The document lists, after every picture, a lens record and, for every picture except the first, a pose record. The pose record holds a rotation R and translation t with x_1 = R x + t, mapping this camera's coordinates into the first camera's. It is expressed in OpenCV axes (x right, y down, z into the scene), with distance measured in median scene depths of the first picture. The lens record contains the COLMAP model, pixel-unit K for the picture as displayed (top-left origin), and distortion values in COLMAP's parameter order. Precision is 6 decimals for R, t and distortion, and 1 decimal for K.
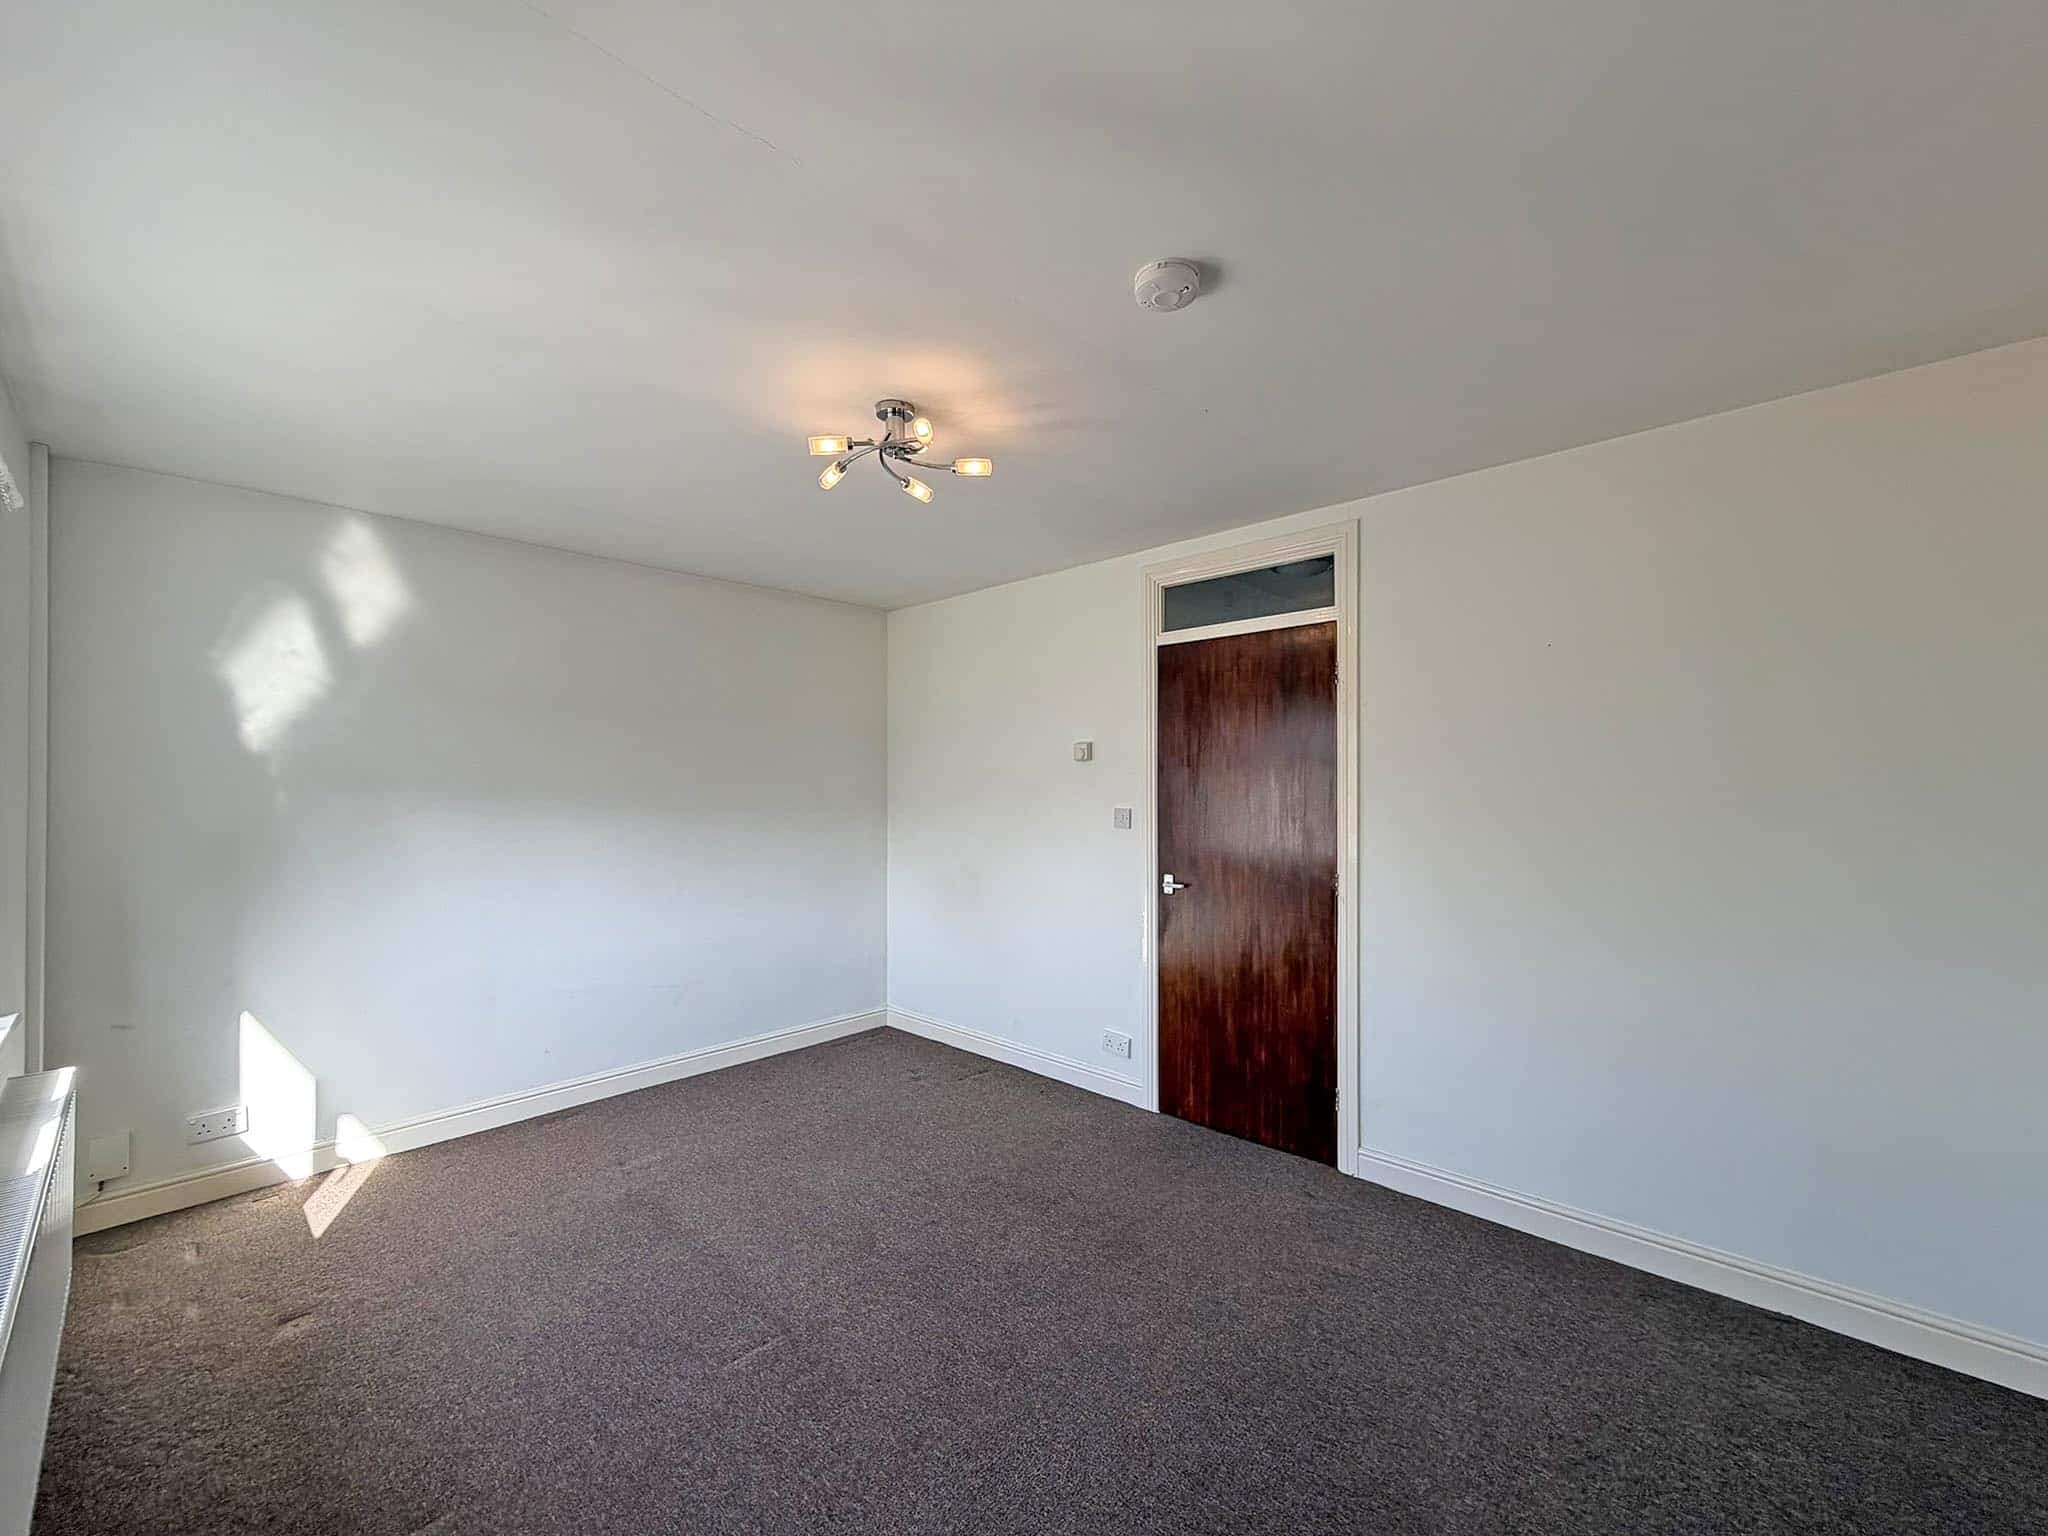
lens RADIAL K [[842.3, 0, 1024.0], [0, 842.3, 768.0], [0, 0, 1]] dist [-0.000494, 0.000070]
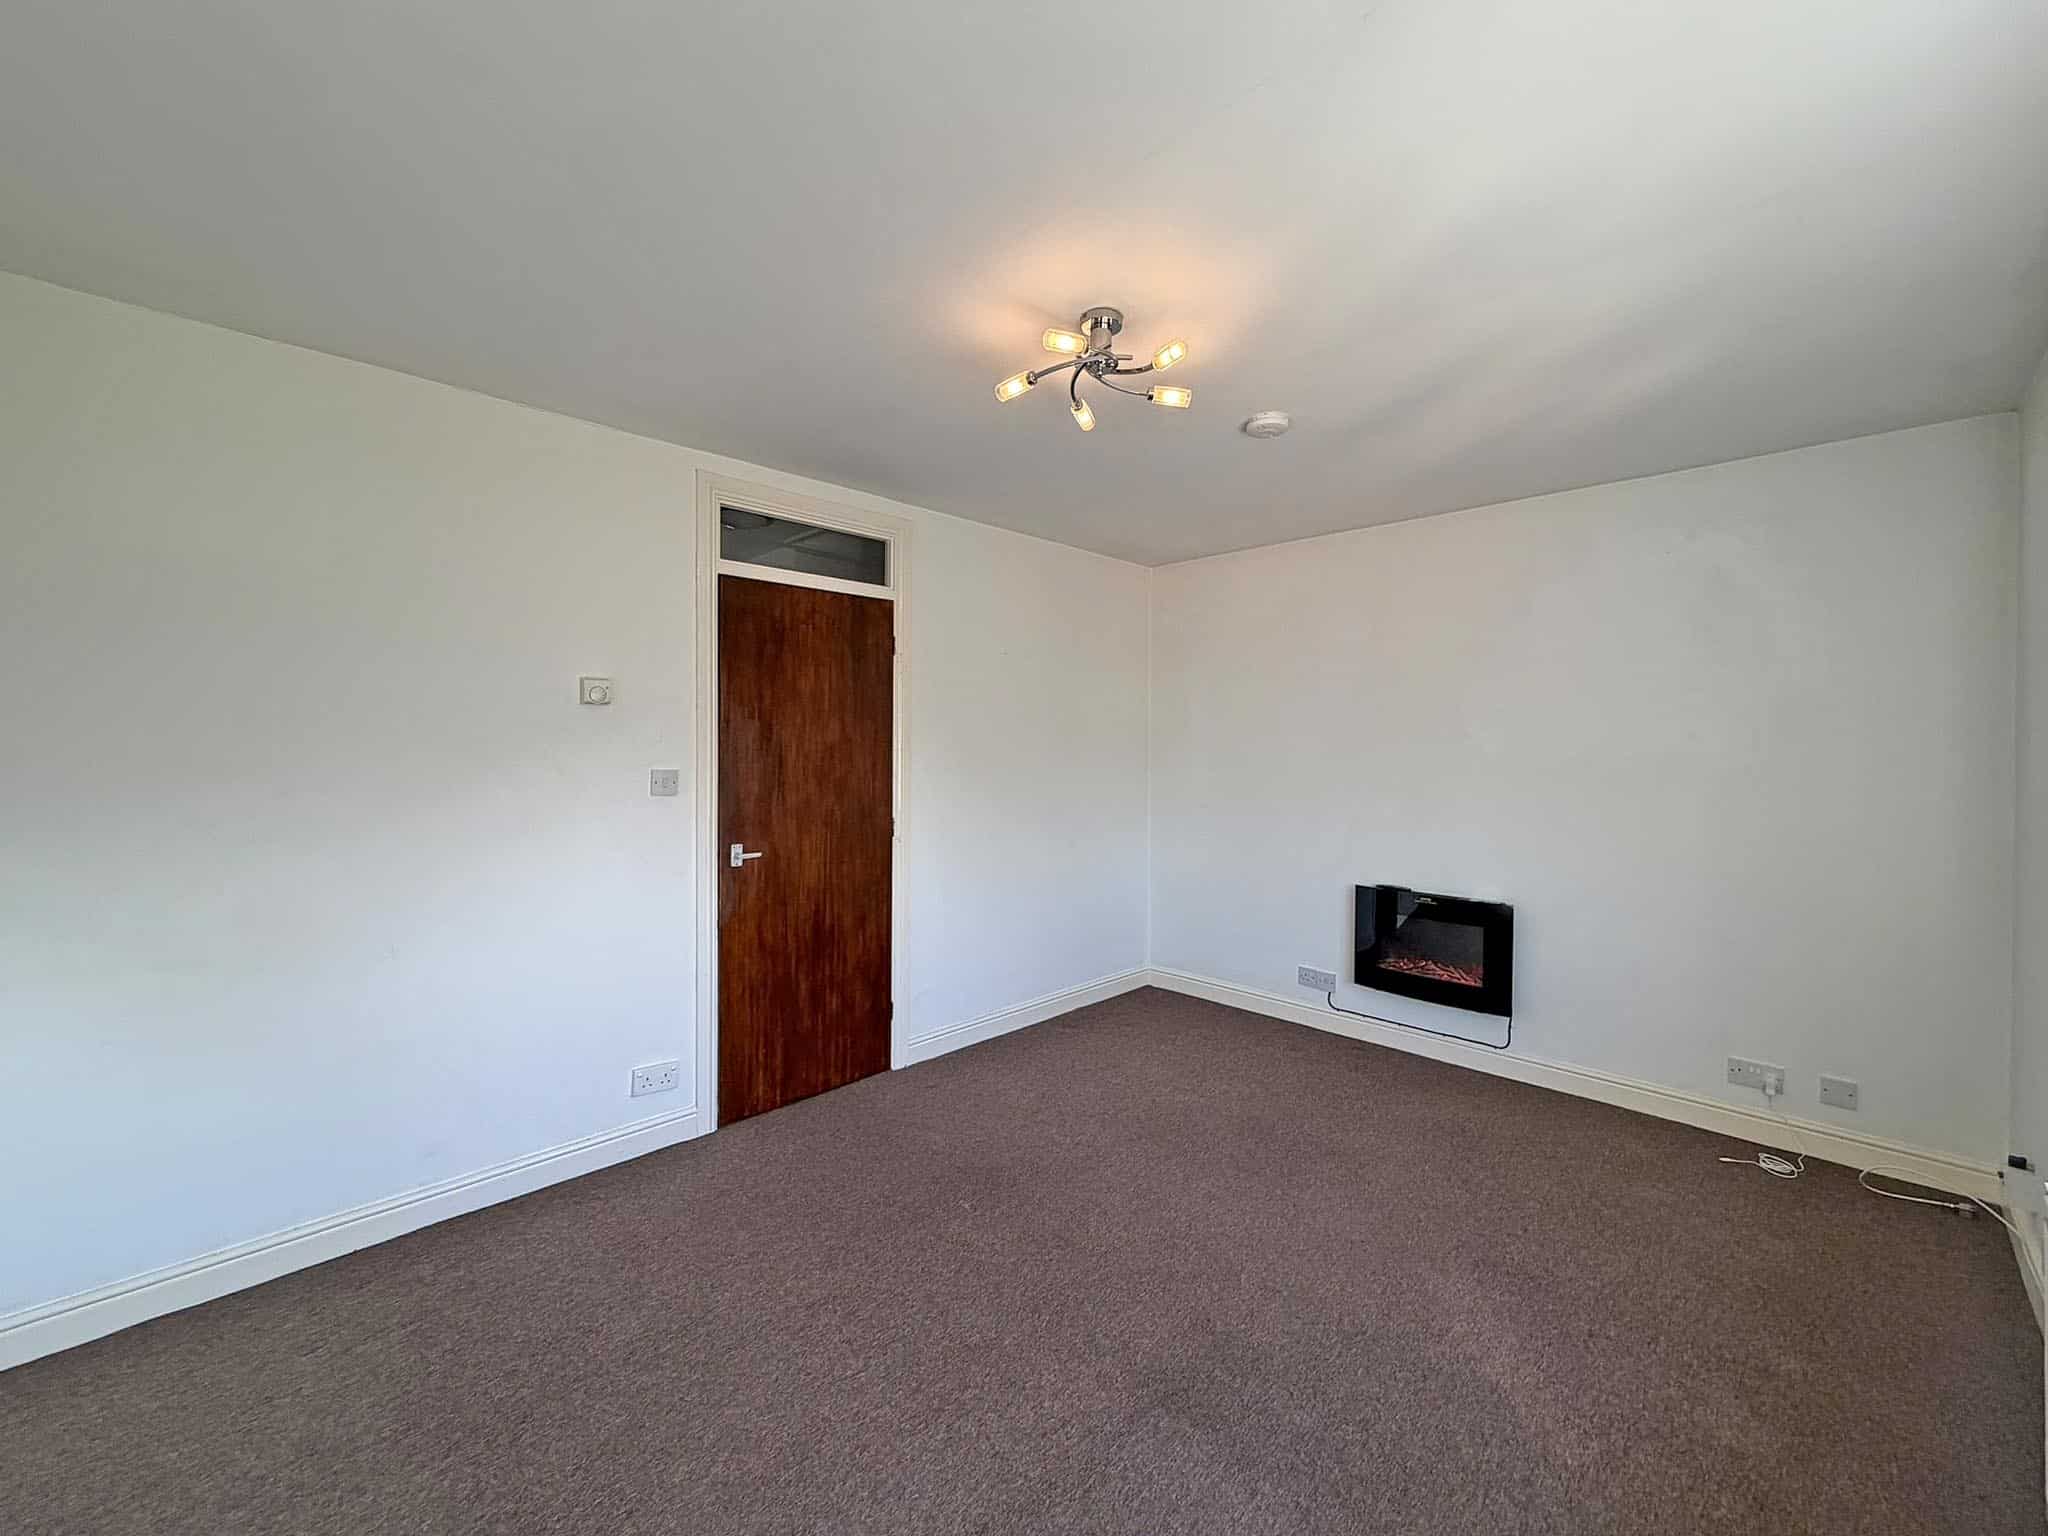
lens RADIAL K [[823.2, 0, 1024.0], [0, 823.2, 768.0], [0, 0, 1]] dist [0.001098, 0.000088]
pose [[0.009975, -0.009420, 0.999906, -0.693950], [-0.016777, 0.999813, 0.009586, 0.036752], [-0.999809, -0.016871, 0.009815, 0.730016]]
